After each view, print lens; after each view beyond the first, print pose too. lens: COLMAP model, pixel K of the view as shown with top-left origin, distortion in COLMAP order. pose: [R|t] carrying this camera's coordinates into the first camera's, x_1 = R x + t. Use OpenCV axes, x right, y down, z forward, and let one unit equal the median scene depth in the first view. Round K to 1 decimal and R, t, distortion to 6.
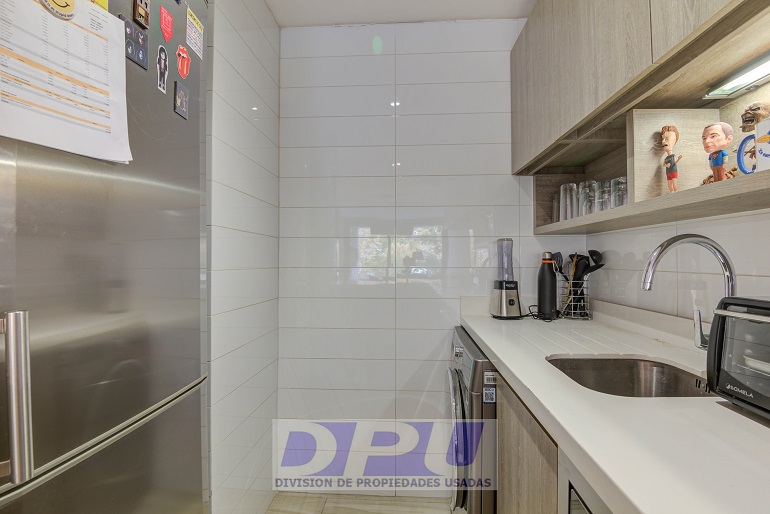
lens RADIAL K [[359.6, 0, 385.0], [0, 359.6, 257.0], [0, 0, 1]] dist [-0.001510, -0.015980]
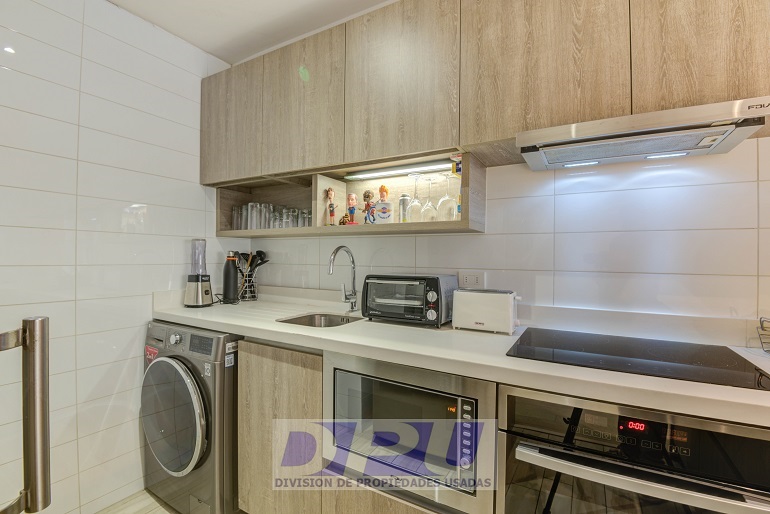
lens RADIAL K [[359.6, 0, 385.0], [0, 359.6, 257.0], [0, 0, 1]] dist [-0.001510, -0.015980]
pose [[0.436168, 0.004867, 0.899852, -0.486640], [-0.016819, 0.999855, 0.002745, -0.005990], [-0.899708, -0.016332, 0.436187, -0.061127]]
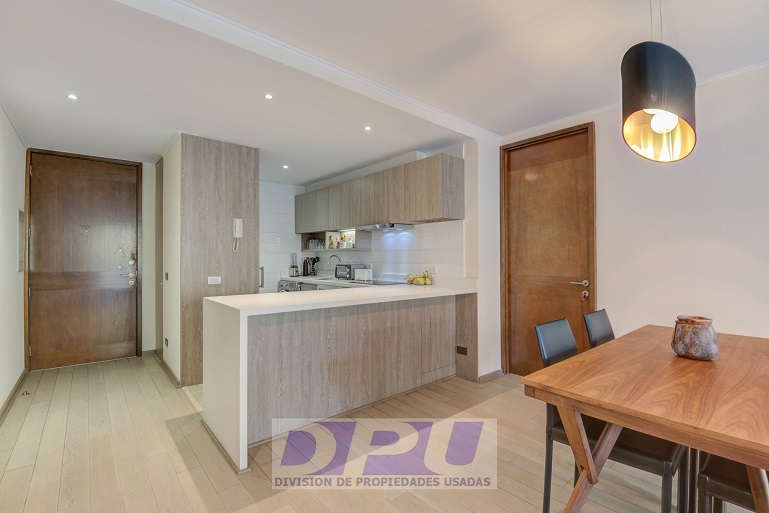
lens RADIAL K [[359.1, 0, 384.5], [0, 359.1, 256.5], [0, 0, 1]] dist [-0.001510, -0.015980]
pose [[0.716287, 0.001239, 0.697805, -1.521347], [-0.003894, 0.999990, 0.002221, -0.033244], [-0.697795, -0.004308, 0.716284, -2.166207]]
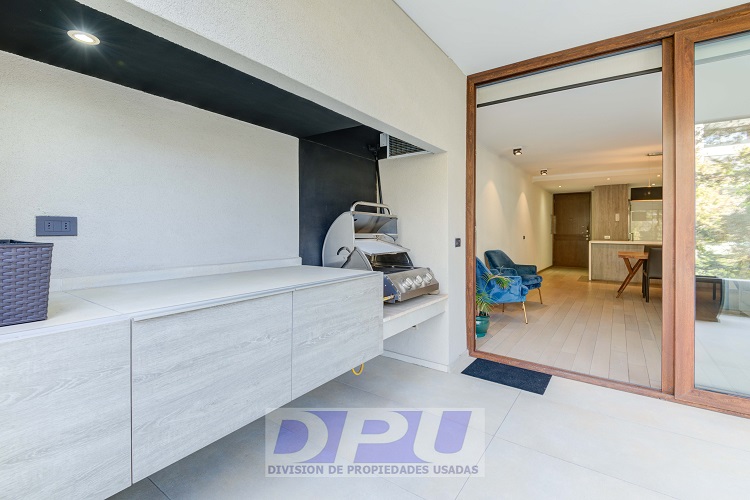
lens RADIAL K [[343.1, 0, 363.9], [0, 343.1, 231.5], [0, 0, 1]] dist [0.001010, 0.000013]
pose [[0.843074, -0.002860, -0.537789, -1.060063], [0.006967, 0.999960, 0.005604, -0.033192], [0.537752, -0.008471, 0.843061, -7.002868]]
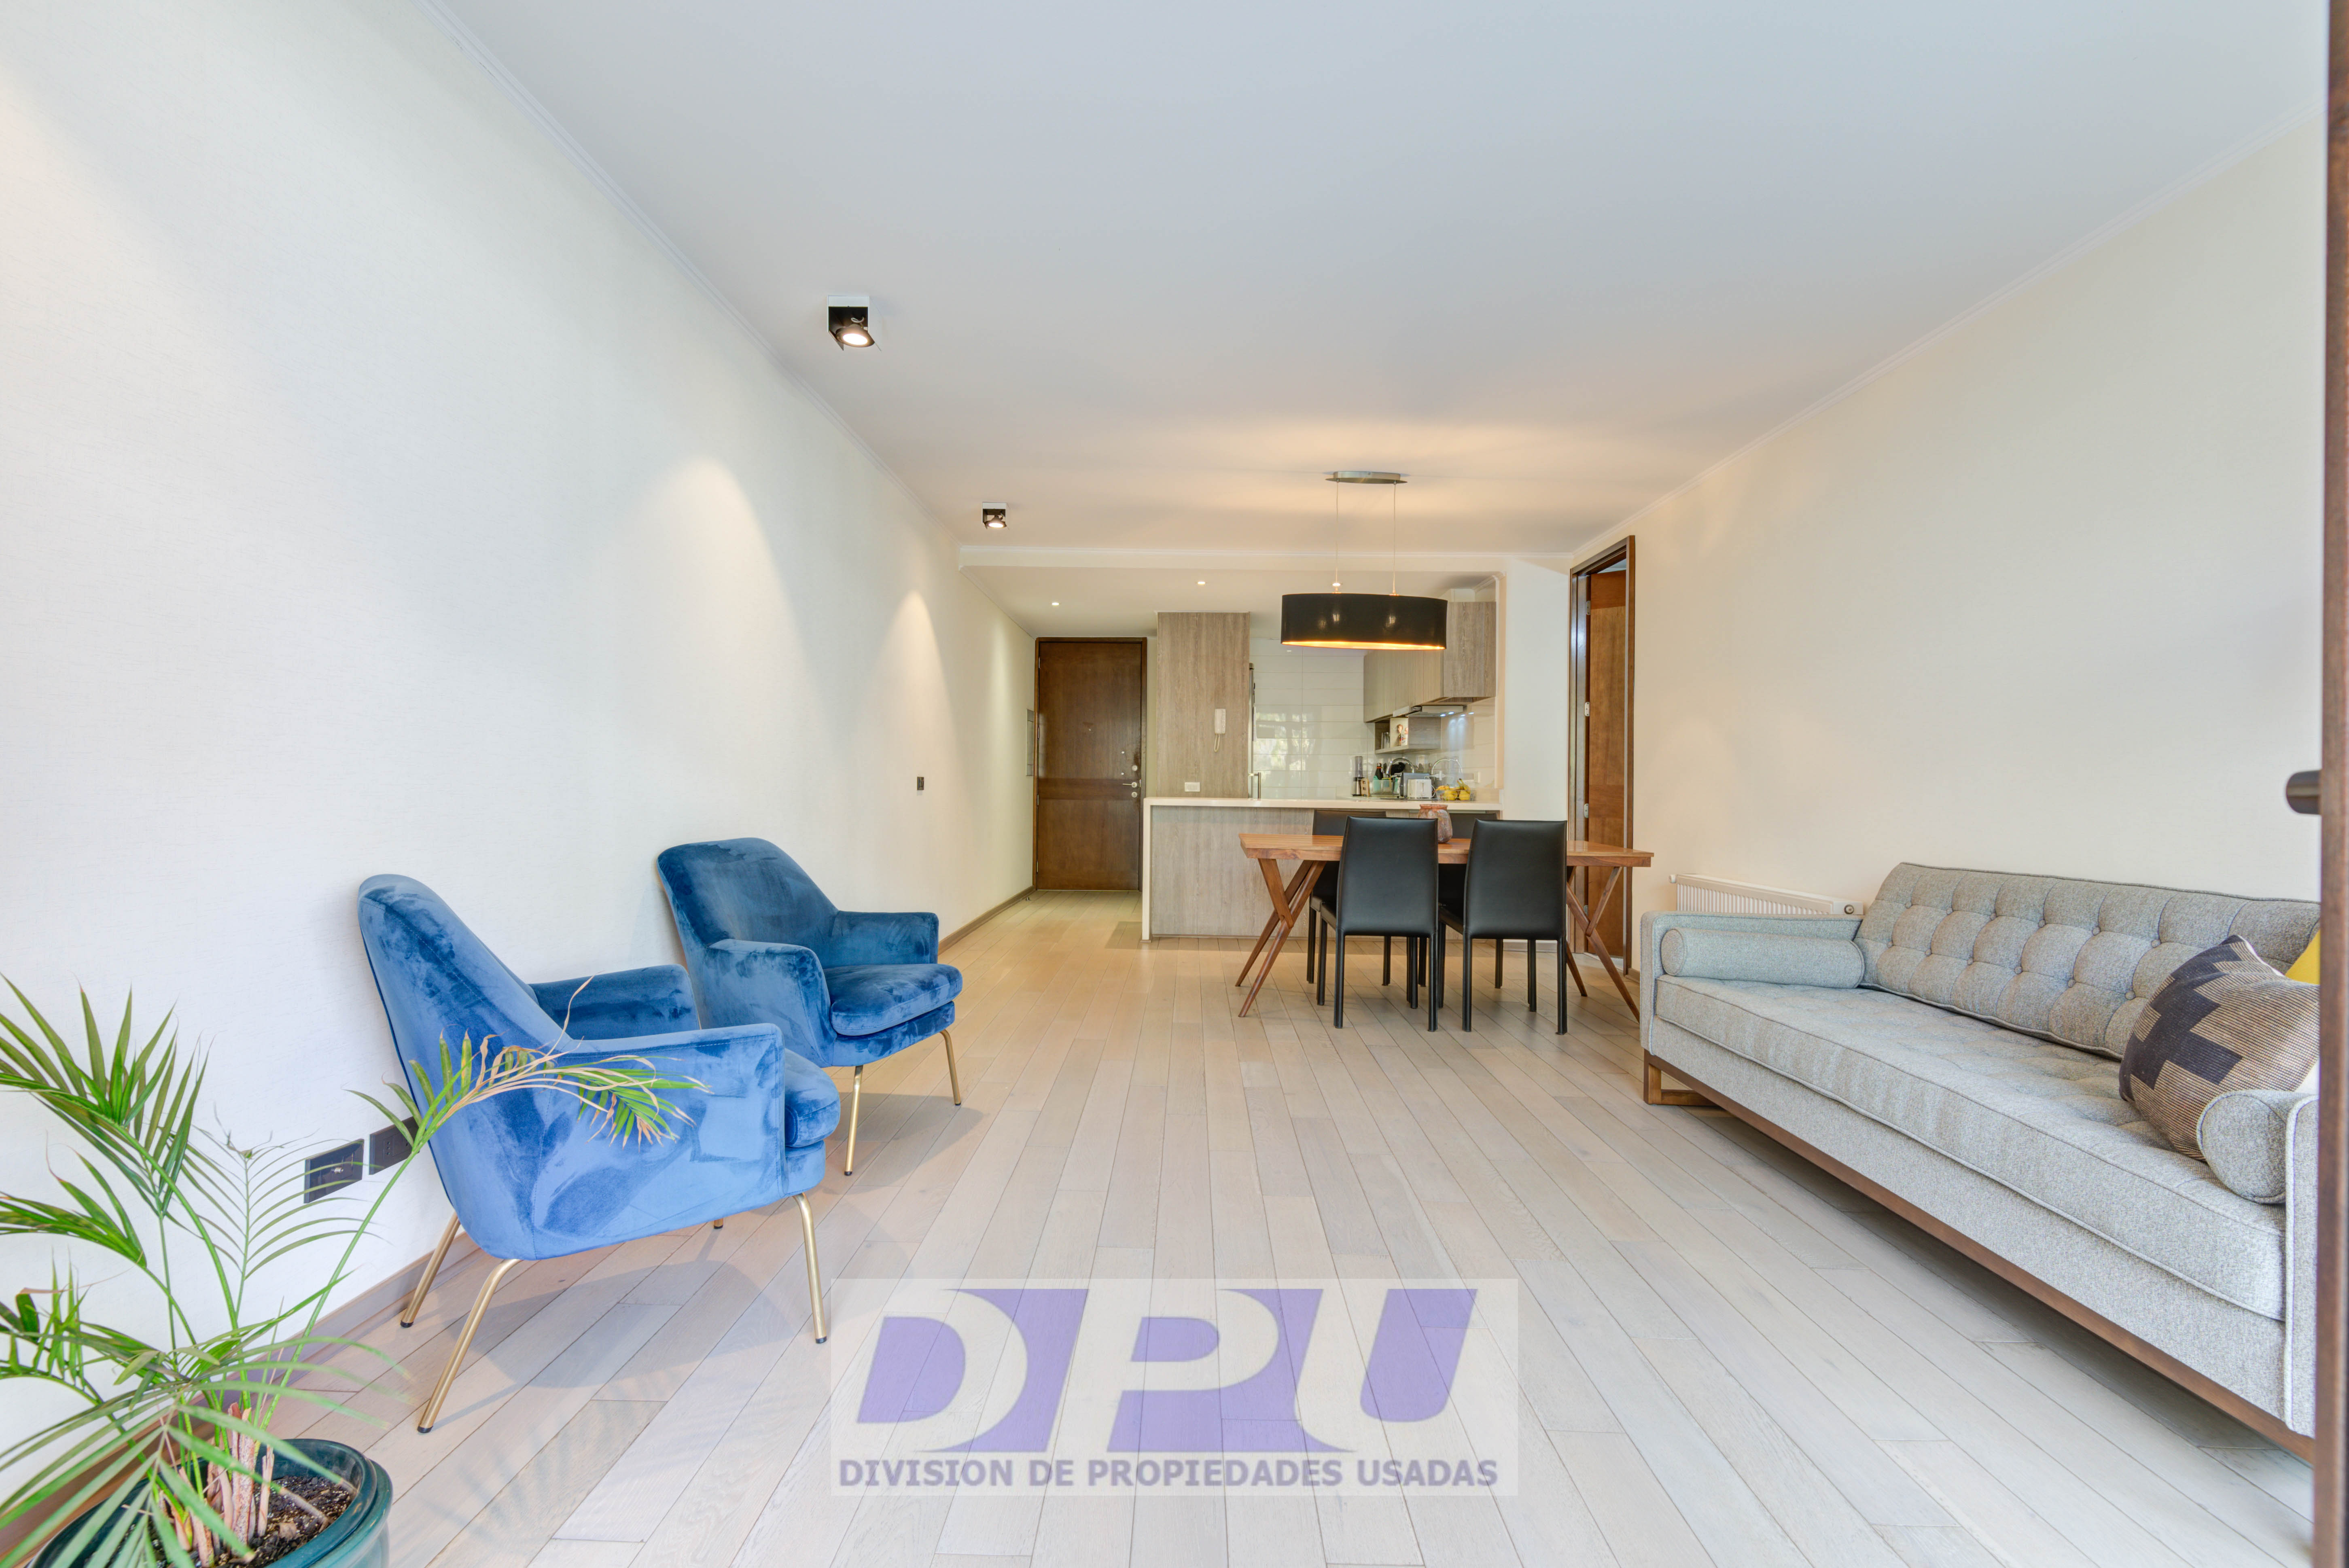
lens RADIAL K [[1055.5, 0, 1182.0], [0, 1055.5, 801.8], [0, 0, 1]] dist [-0.002024, -0.000321]
pose [[0.998035, 0.004729, 0.062486, -1.099234], [-0.006381, 0.999634, 0.026273, 0.063260], [-0.062339, -0.026620, 0.997700, -5.217070]]
